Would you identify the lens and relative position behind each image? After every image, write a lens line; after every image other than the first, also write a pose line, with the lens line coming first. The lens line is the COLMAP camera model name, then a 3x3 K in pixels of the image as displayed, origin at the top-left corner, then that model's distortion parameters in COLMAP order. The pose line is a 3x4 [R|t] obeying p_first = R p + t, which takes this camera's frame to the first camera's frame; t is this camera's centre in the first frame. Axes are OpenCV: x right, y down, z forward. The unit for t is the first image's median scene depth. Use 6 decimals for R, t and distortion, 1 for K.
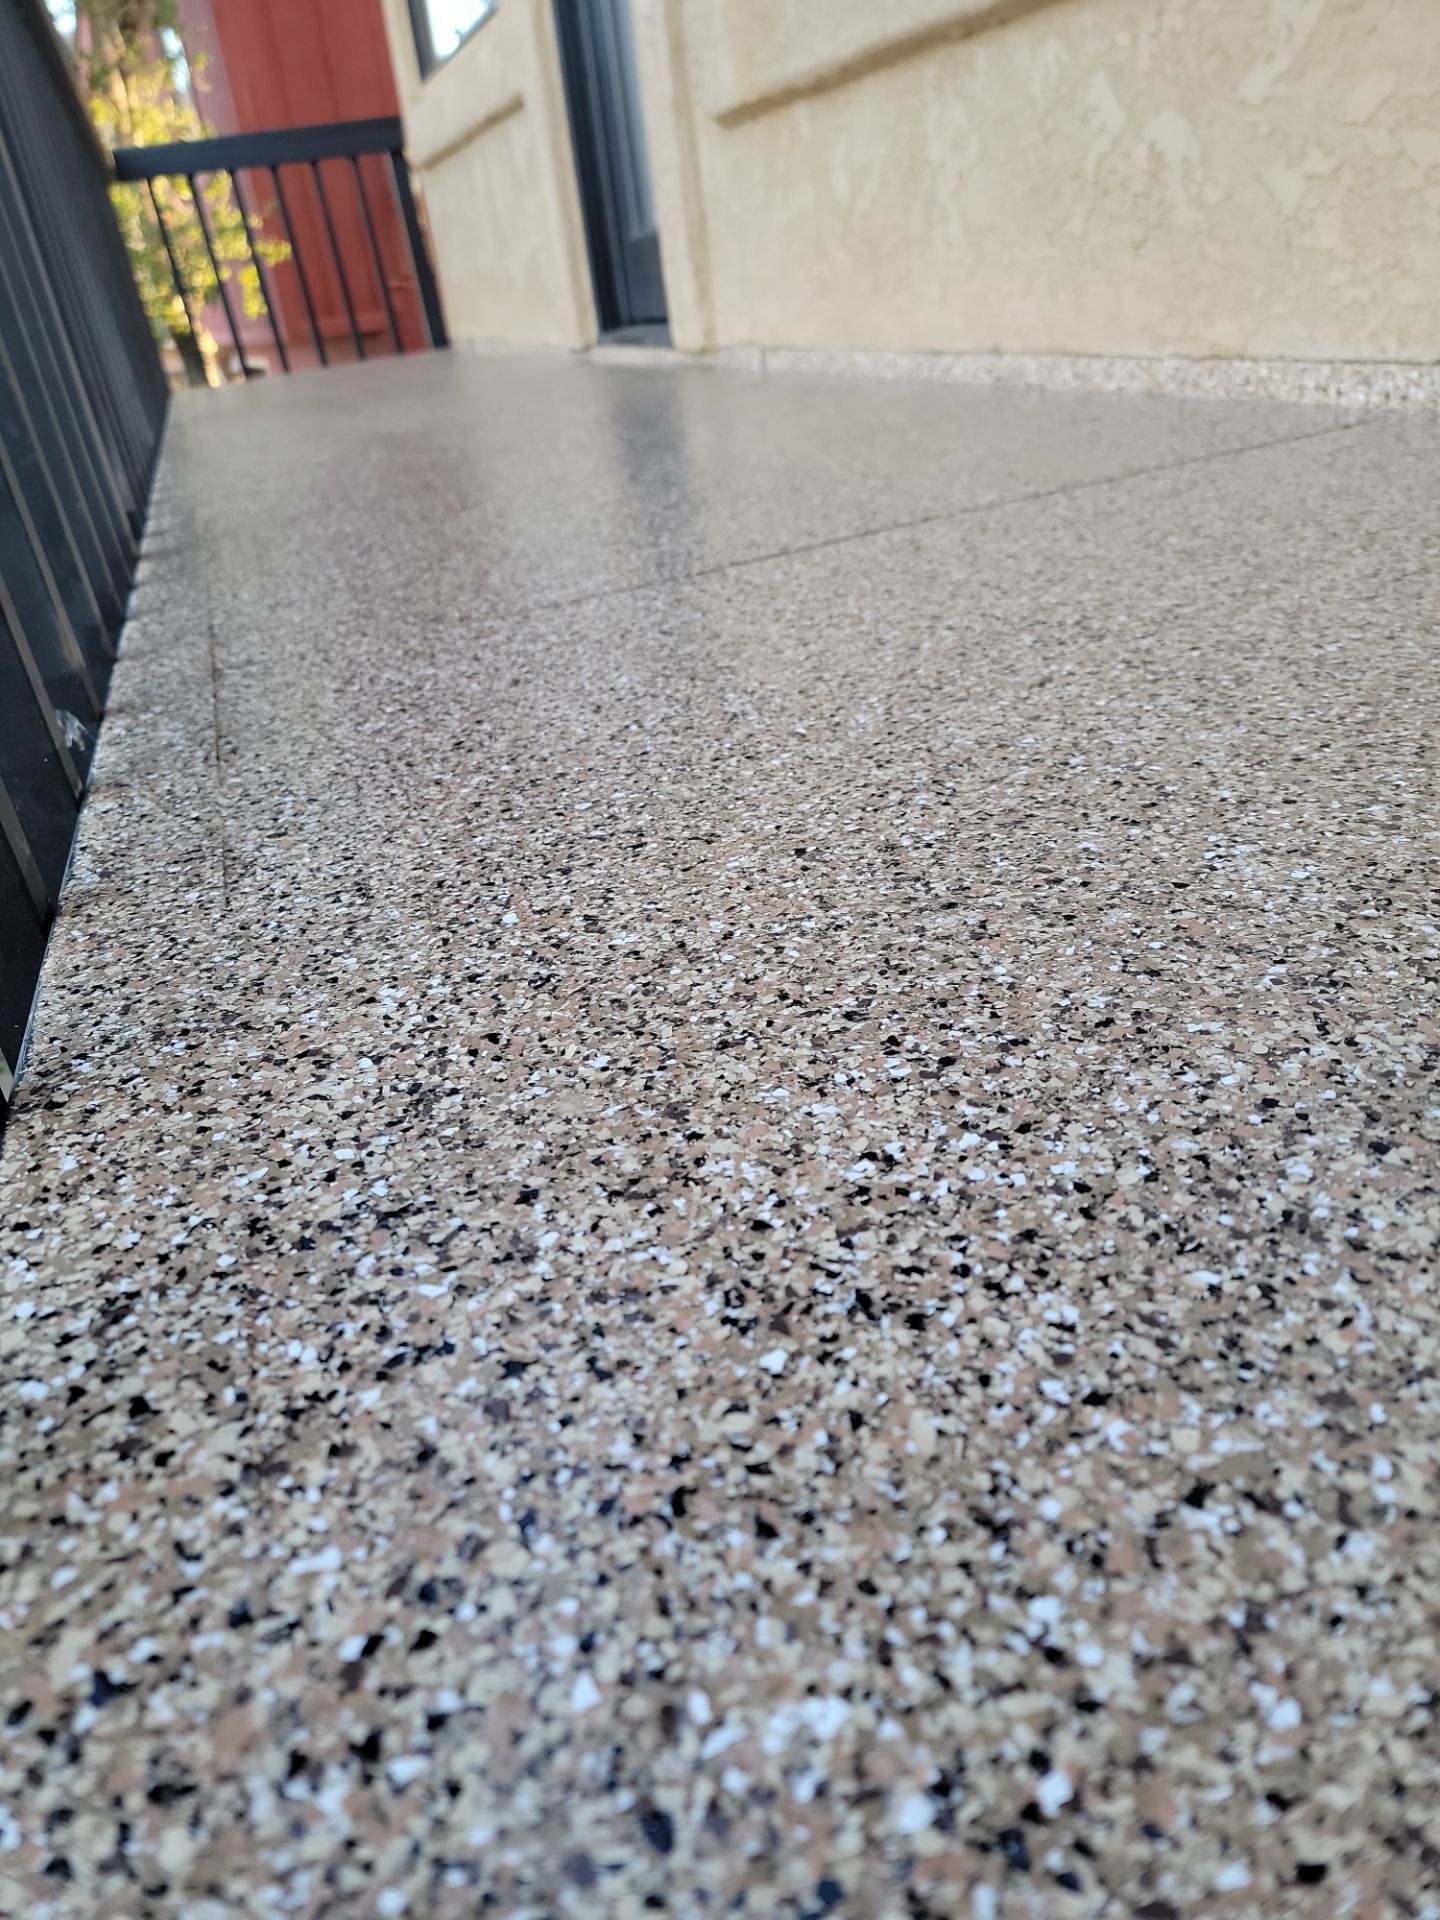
lens RADIAL K [[1322.1, 0, 720.0], [0, 1322.1, 960.0], [0, 0, 1]] dist [0.055294, -0.049791]
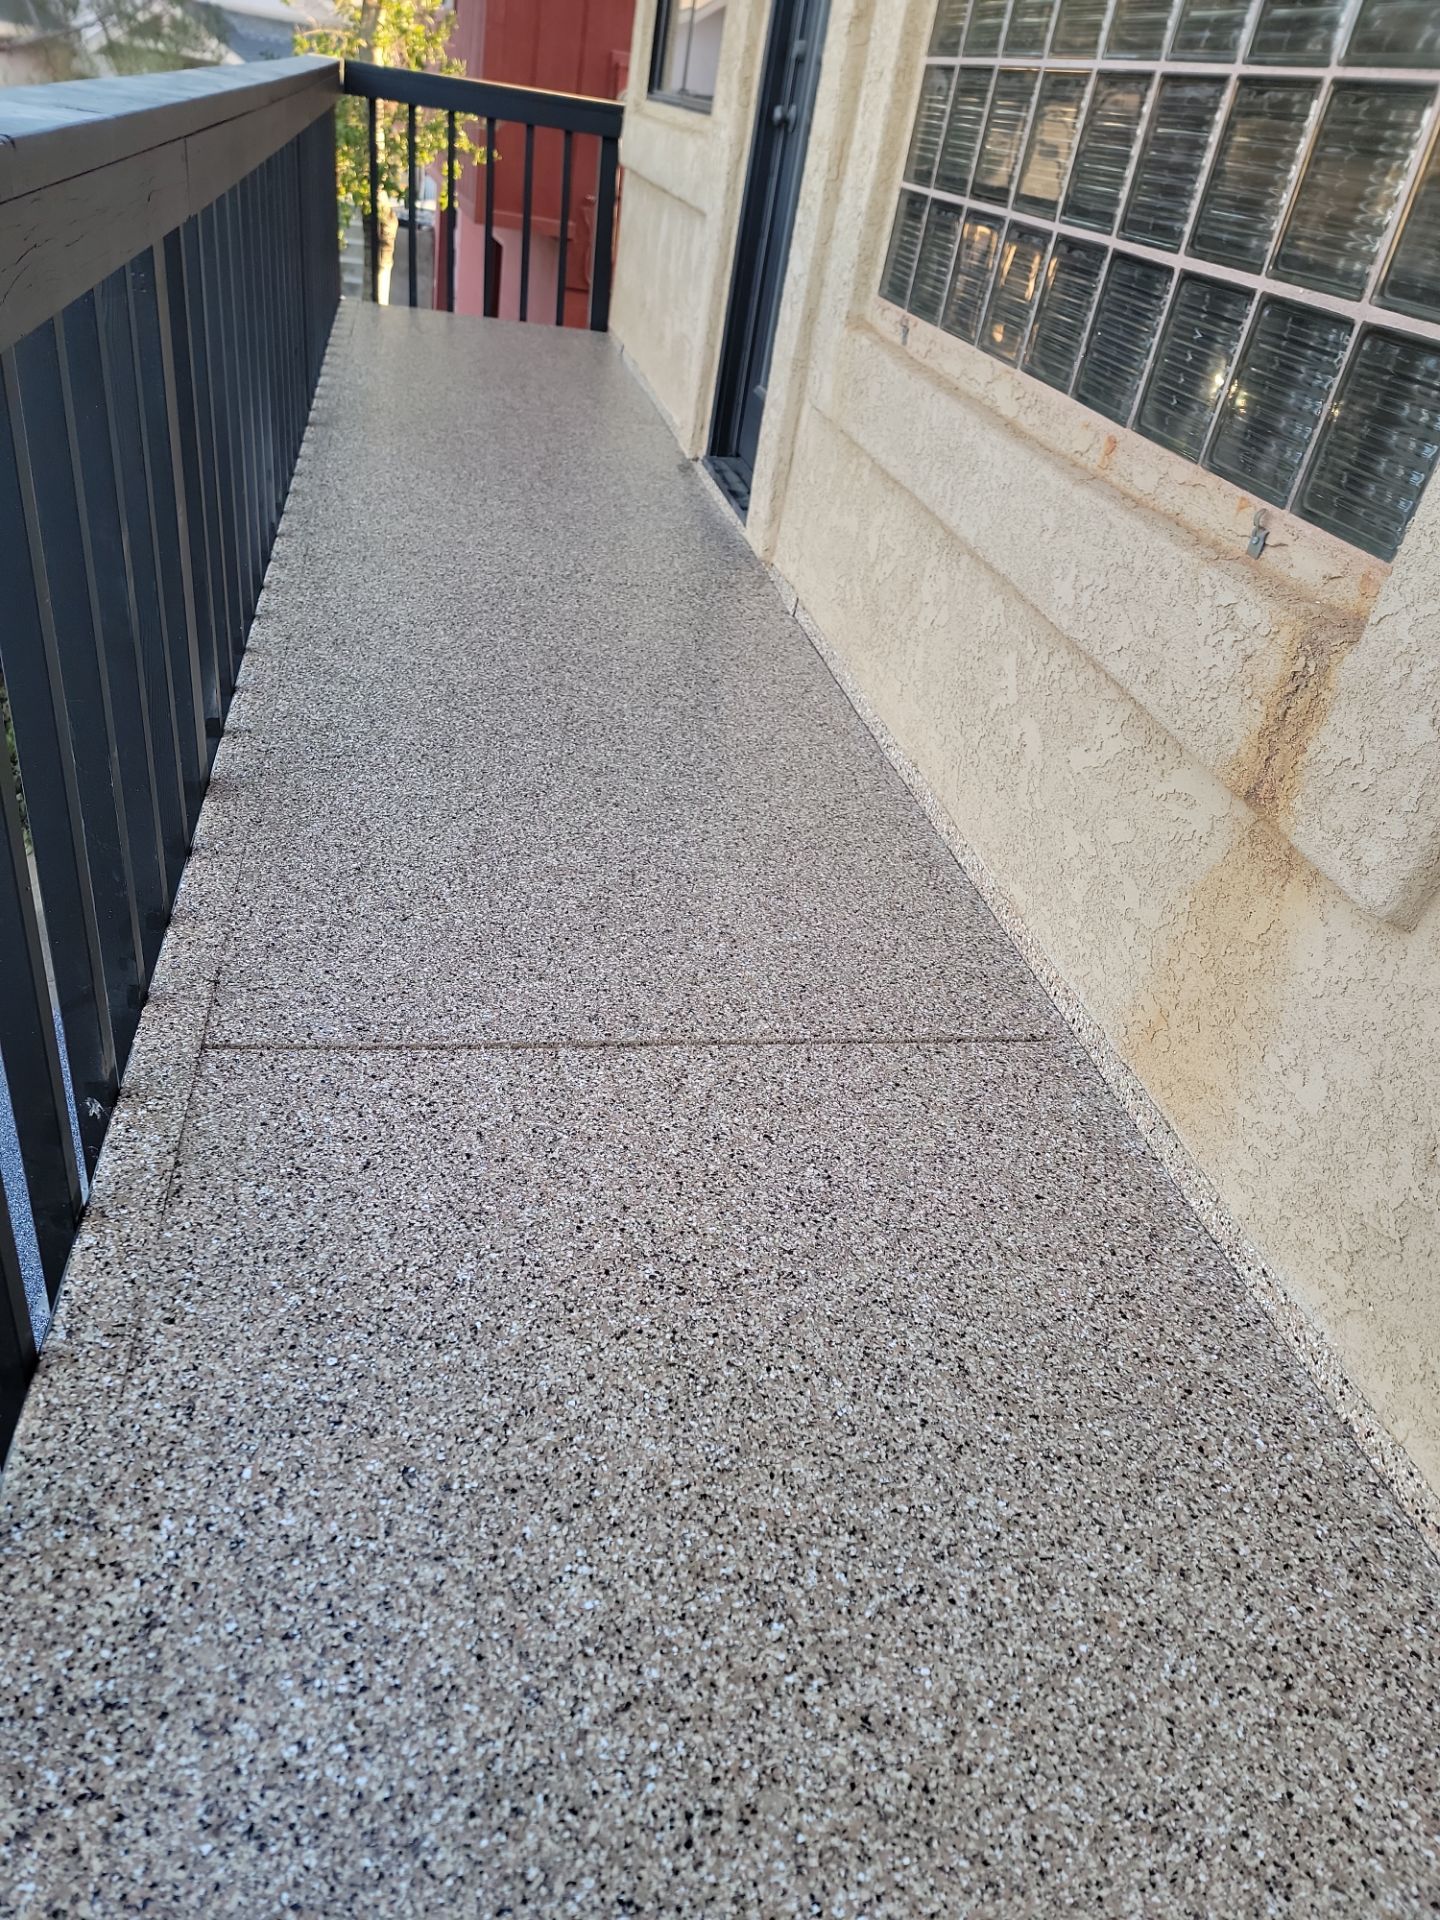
lens RADIAL K [[1322.1, 0, 720.0], [0, 1322.1, 960.0], [0, 0, 1]] dist [0.055294, -0.049791]
pose [[0.958566, 0.284776, -0.007280, 0.397068], [-0.283213, 0.955435, 0.083272, -1.423692], [0.030669, -0.077760, 0.996500, -1.148820]]
